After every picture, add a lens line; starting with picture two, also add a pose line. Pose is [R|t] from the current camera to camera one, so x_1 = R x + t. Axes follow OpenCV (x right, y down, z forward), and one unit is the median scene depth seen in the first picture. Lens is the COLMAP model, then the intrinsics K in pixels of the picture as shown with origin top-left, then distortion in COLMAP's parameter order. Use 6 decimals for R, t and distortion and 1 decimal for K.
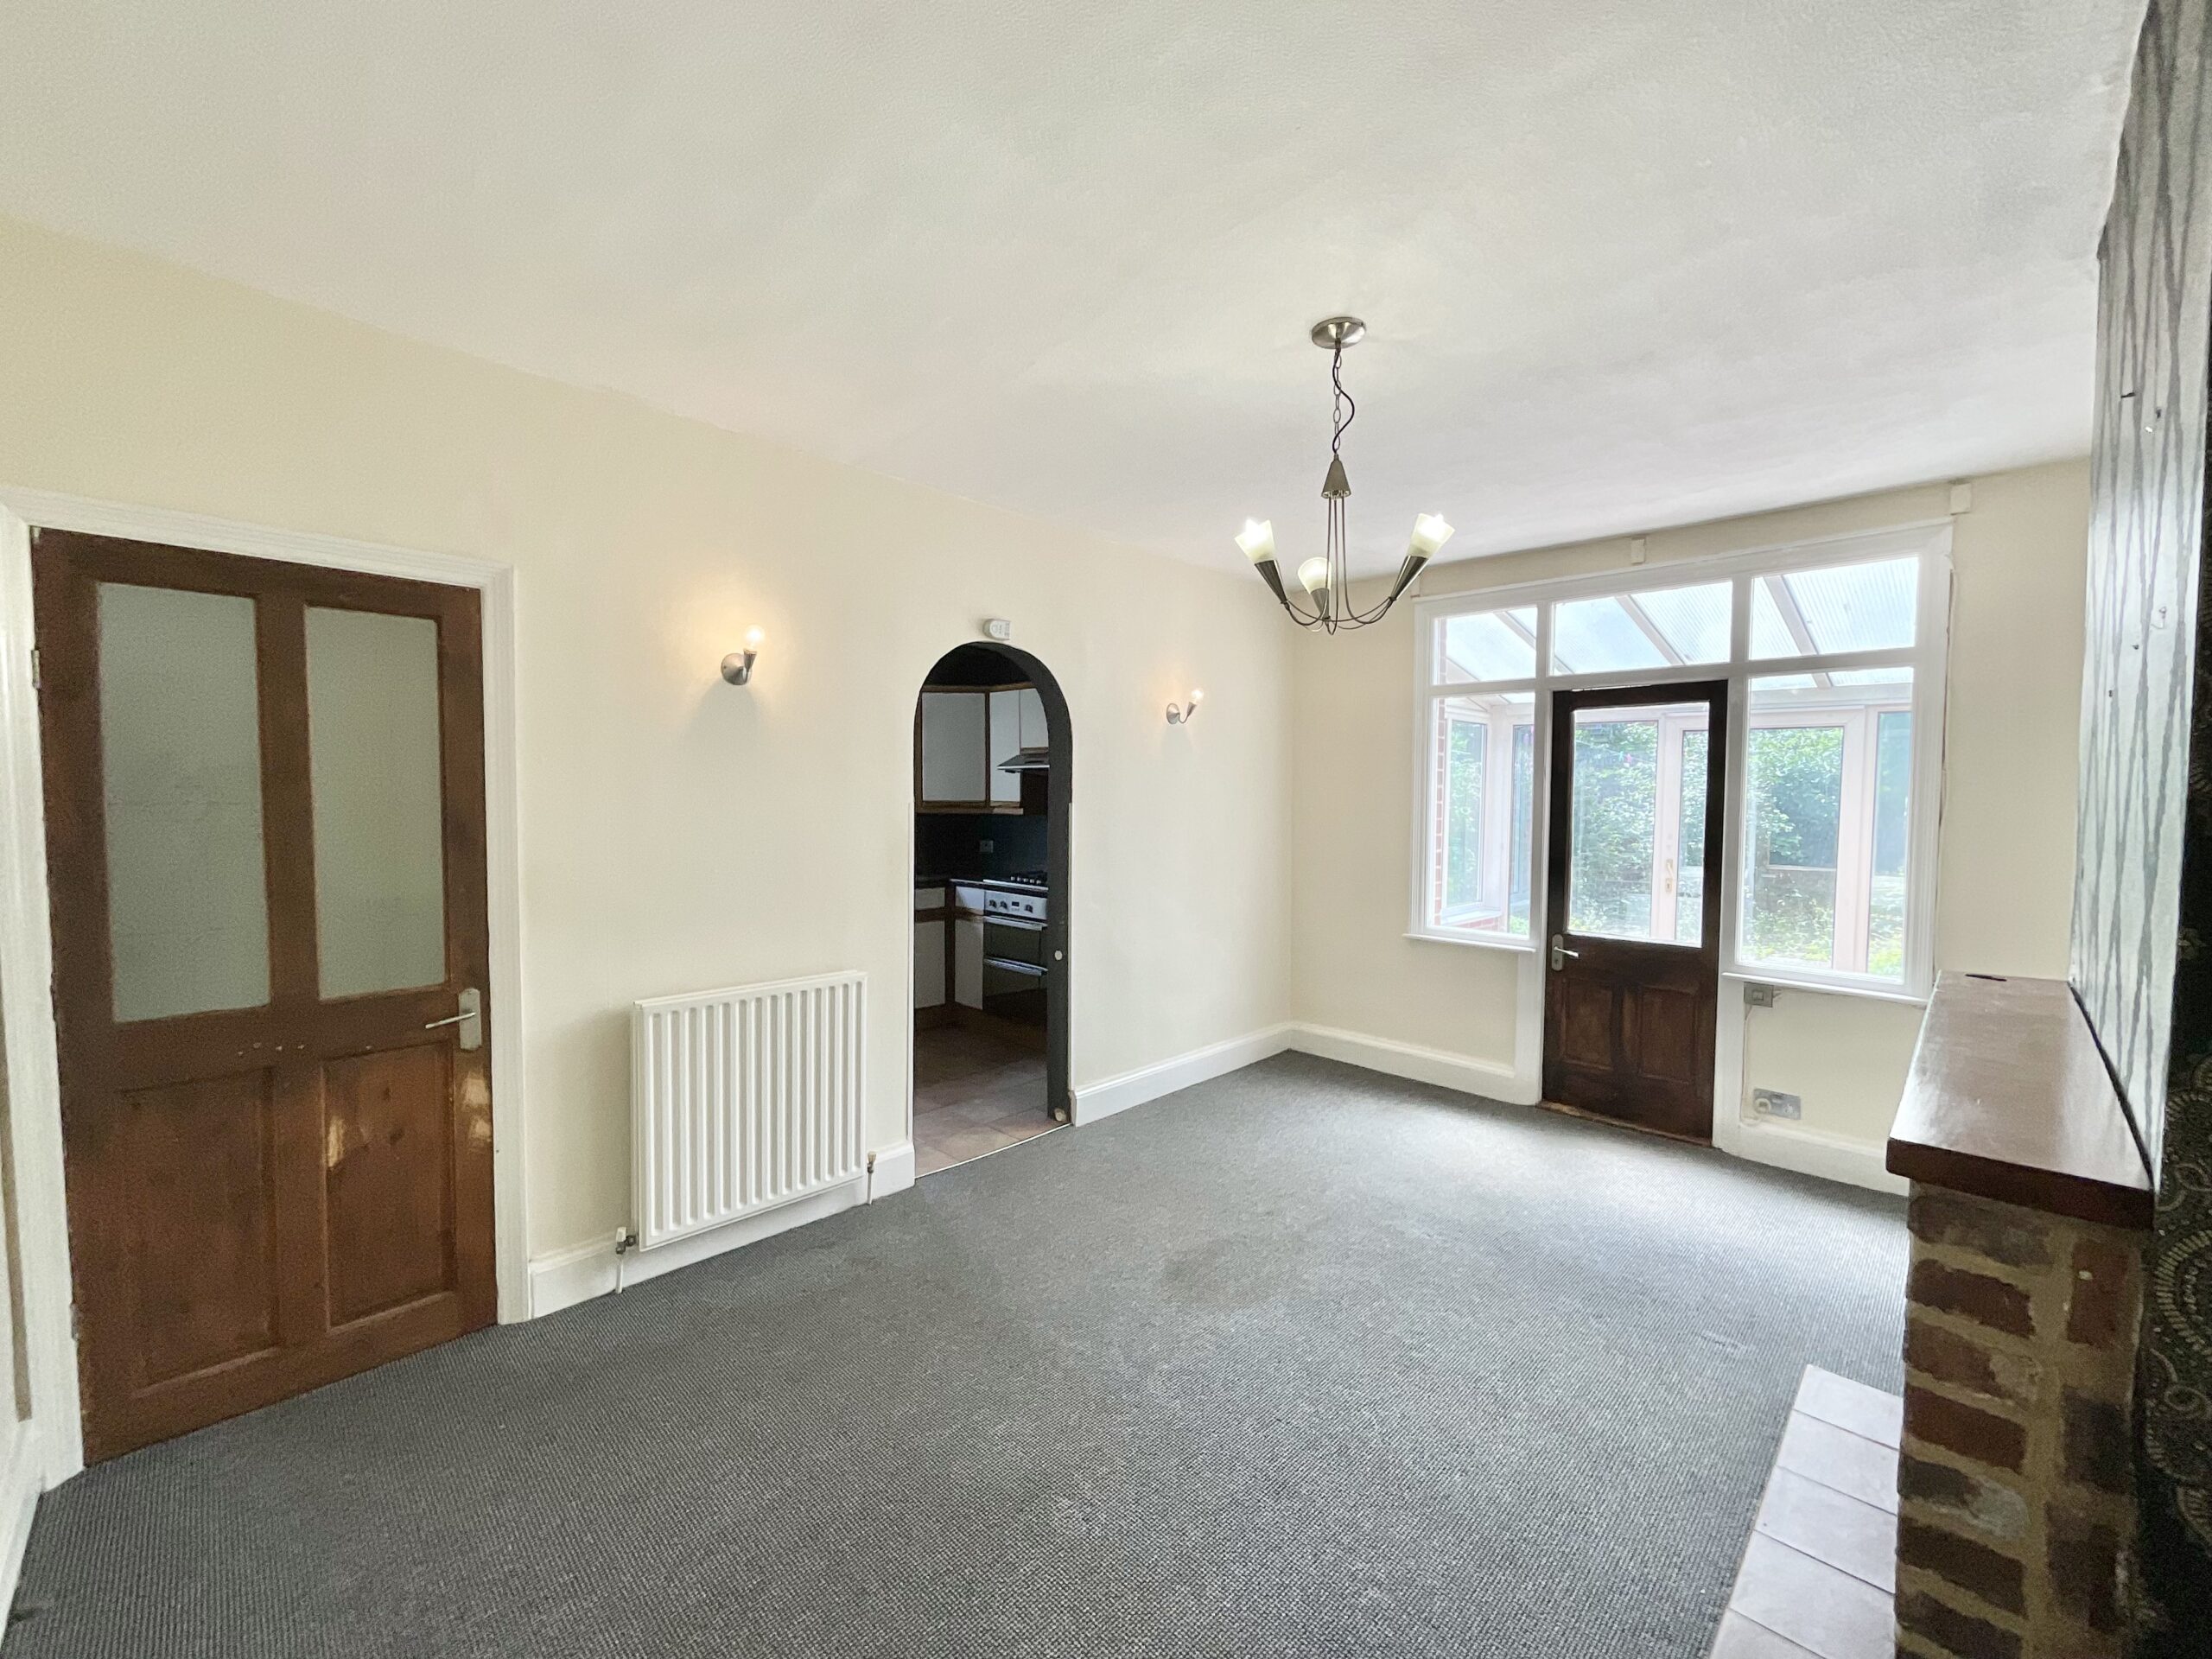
lens RADIAL K [[903.3, 0, 1106.0], [0, 903.3, 829.5], [0, 0, 1]] dist [-0.000740, -0.000060]
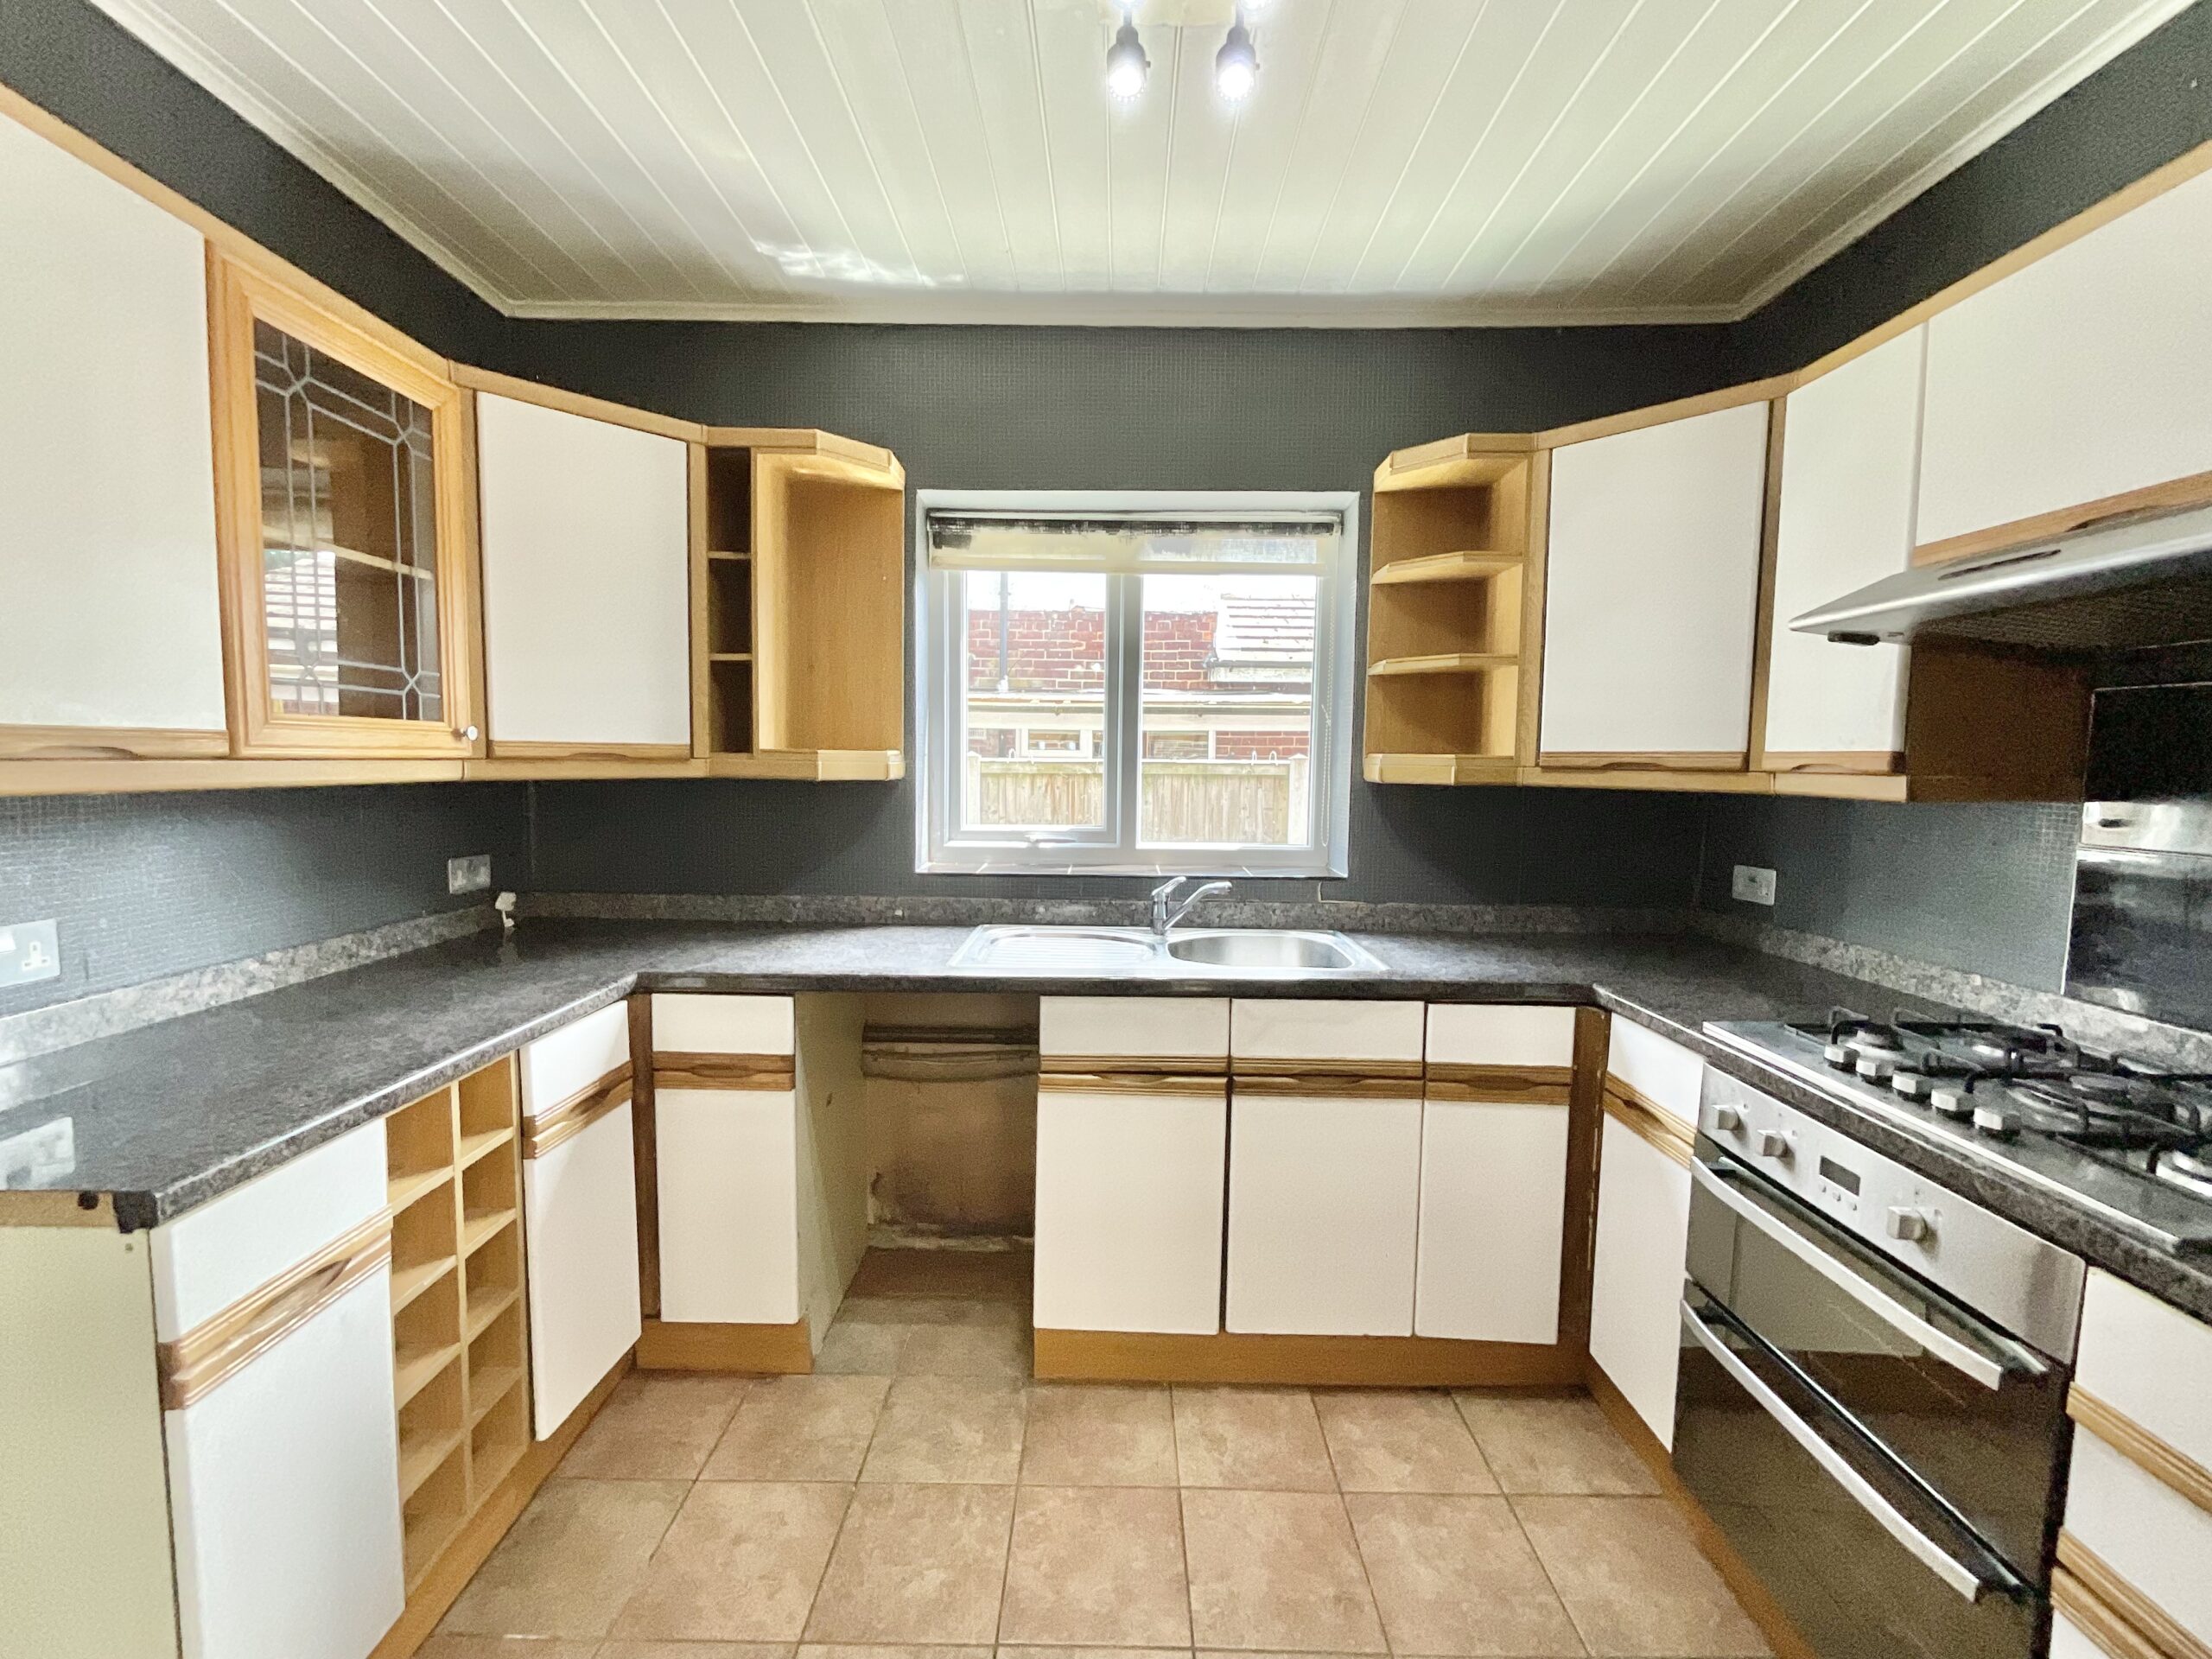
lens RADIAL K [[903.3, 0, 1106.0], [0, 903.3, 829.5], [0, 0, 1]] dist [-0.000740, -0.000060]
pose [[0.701548, 0.059085, -0.710169, -0.067119], [-0.039871, 0.998250, 0.043666, -0.010987], [0.711506, -0.002319, 0.702676, 0.645360]]
